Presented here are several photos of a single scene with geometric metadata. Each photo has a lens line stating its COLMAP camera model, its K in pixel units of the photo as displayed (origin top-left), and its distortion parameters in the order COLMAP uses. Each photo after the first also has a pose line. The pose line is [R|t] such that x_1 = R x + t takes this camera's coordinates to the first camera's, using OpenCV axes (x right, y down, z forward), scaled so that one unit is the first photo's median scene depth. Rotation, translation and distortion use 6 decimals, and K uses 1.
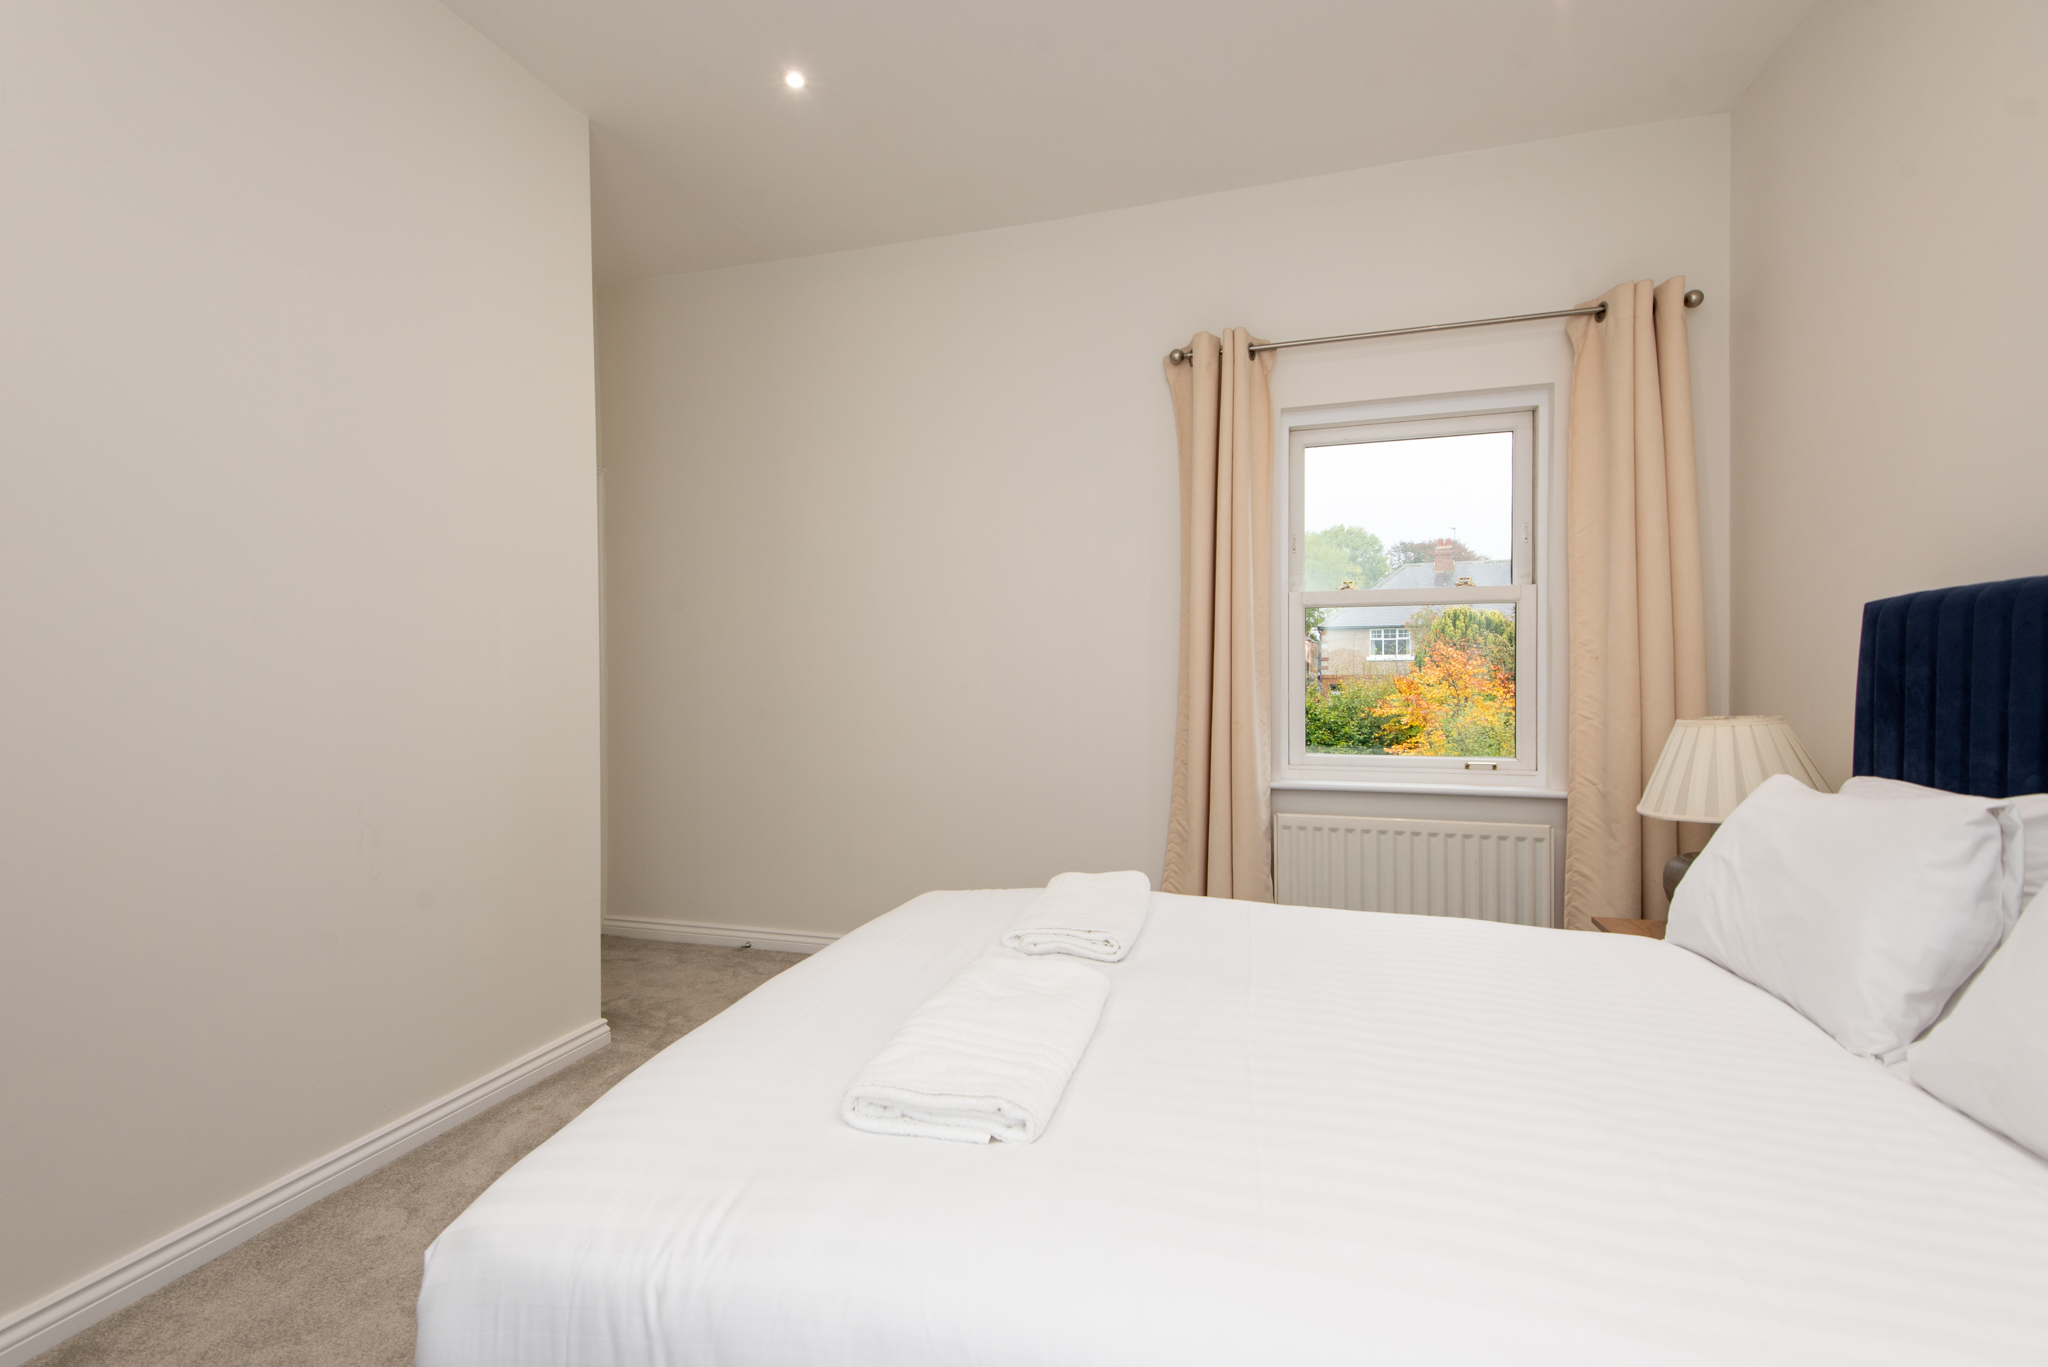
lens RADIAL K [[918.5, 0, 1029.2], [0, 918.5, 674.3], [0, 0, 1]] dist [0.032747, -0.013508]
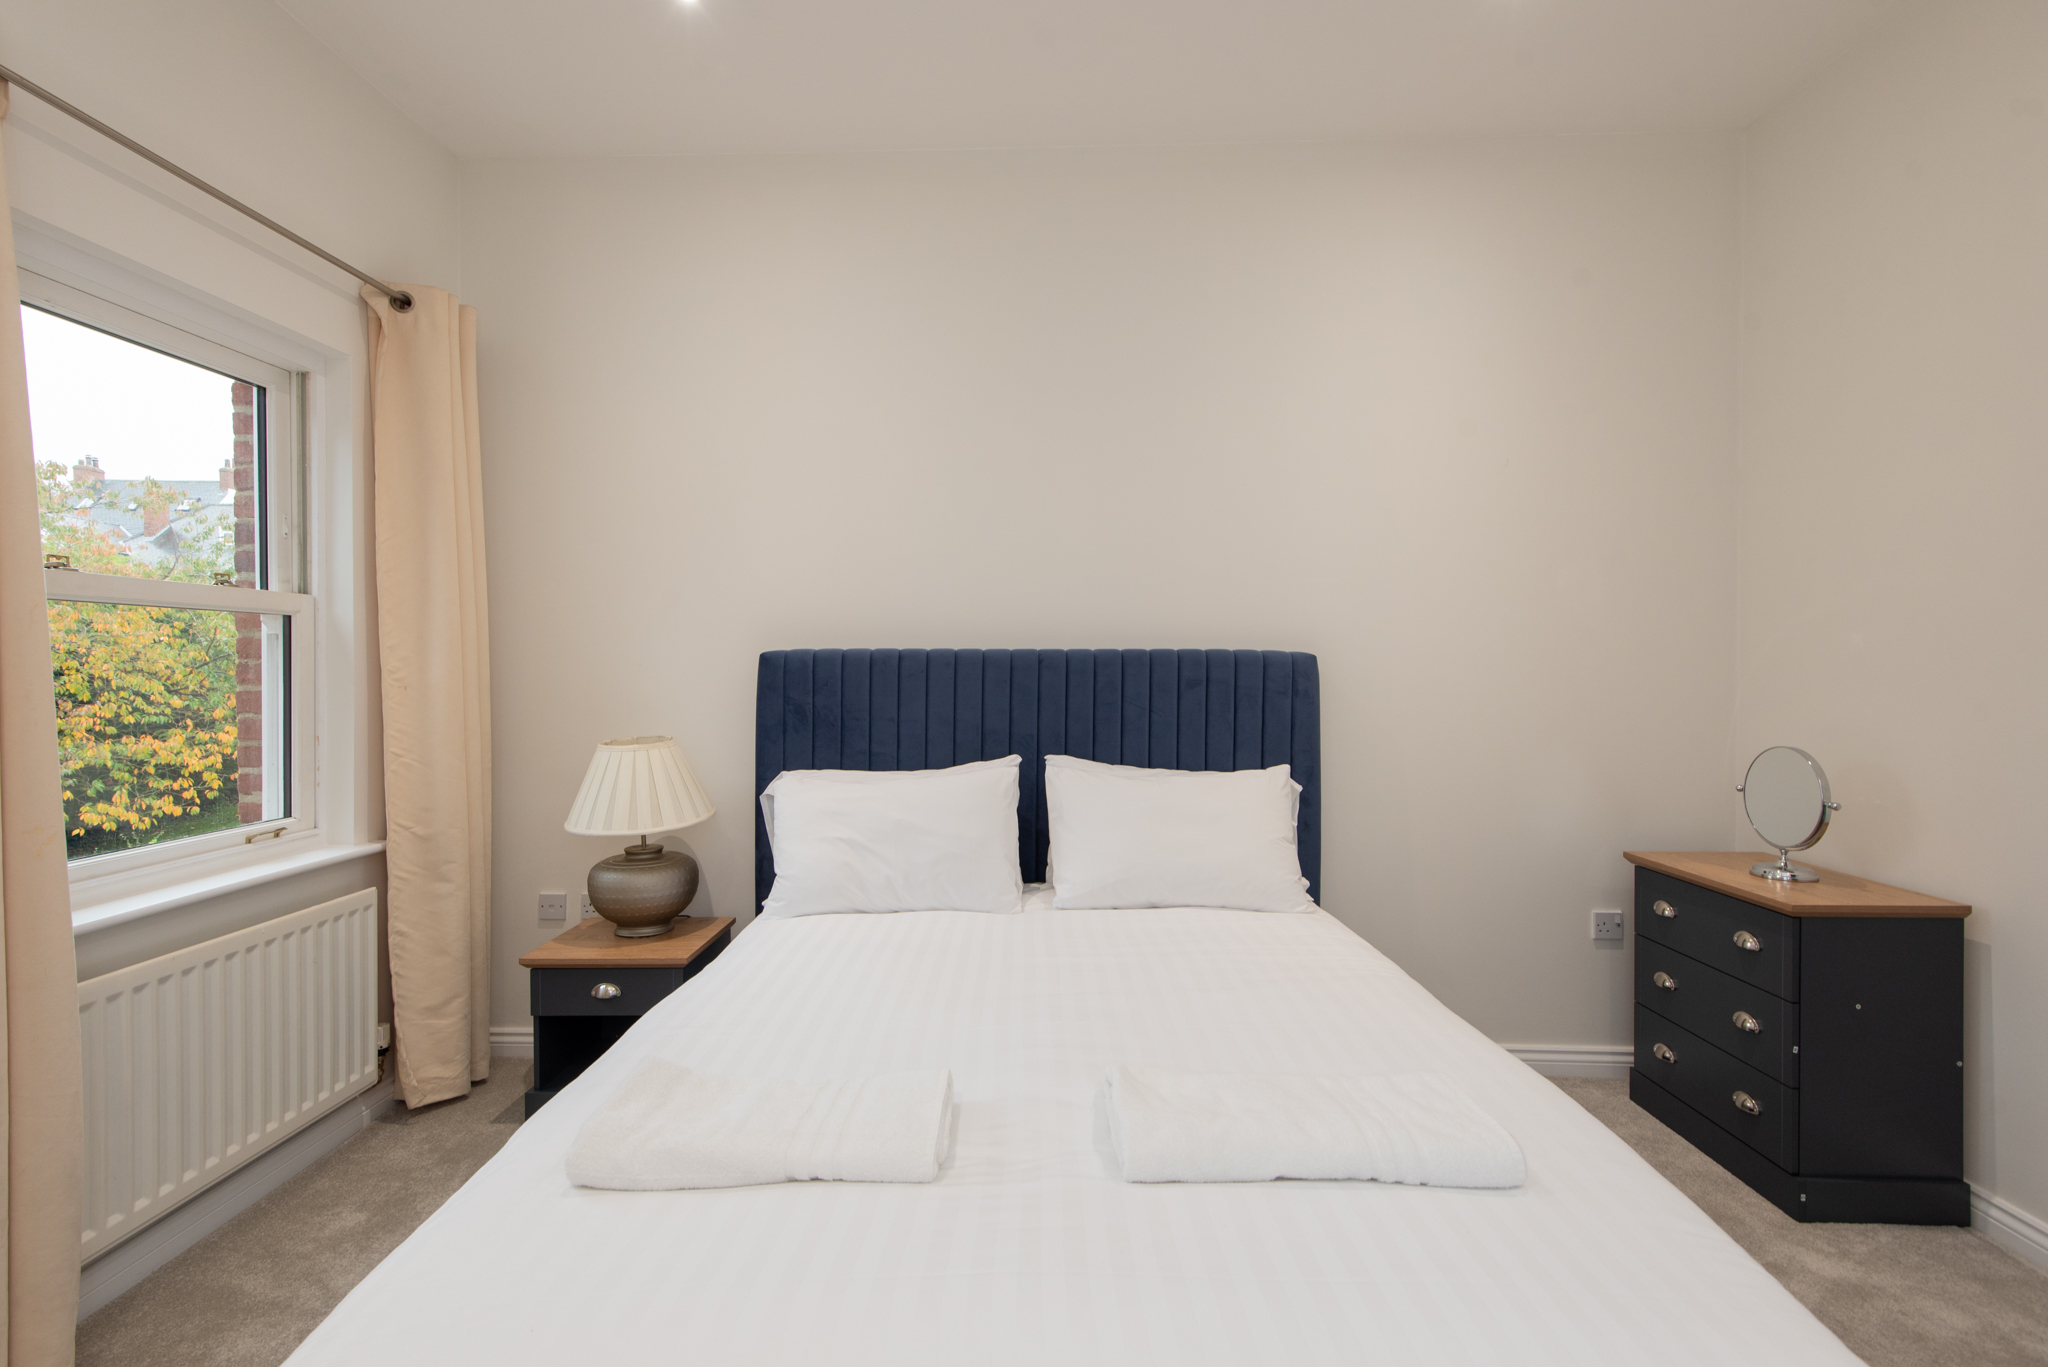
lens RADIAL K [[918.5, 0, 1018.9], [0, 918.5, 684.1], [0, 0, 1]] dist [0.032747, -0.013508]
pose [[-0.285557, -0.008431, 0.958325, -0.415236], [0.002275, 0.999953, 0.009475, -0.027976], [-0.958359, 0.004886, -0.285524, 0.686329]]
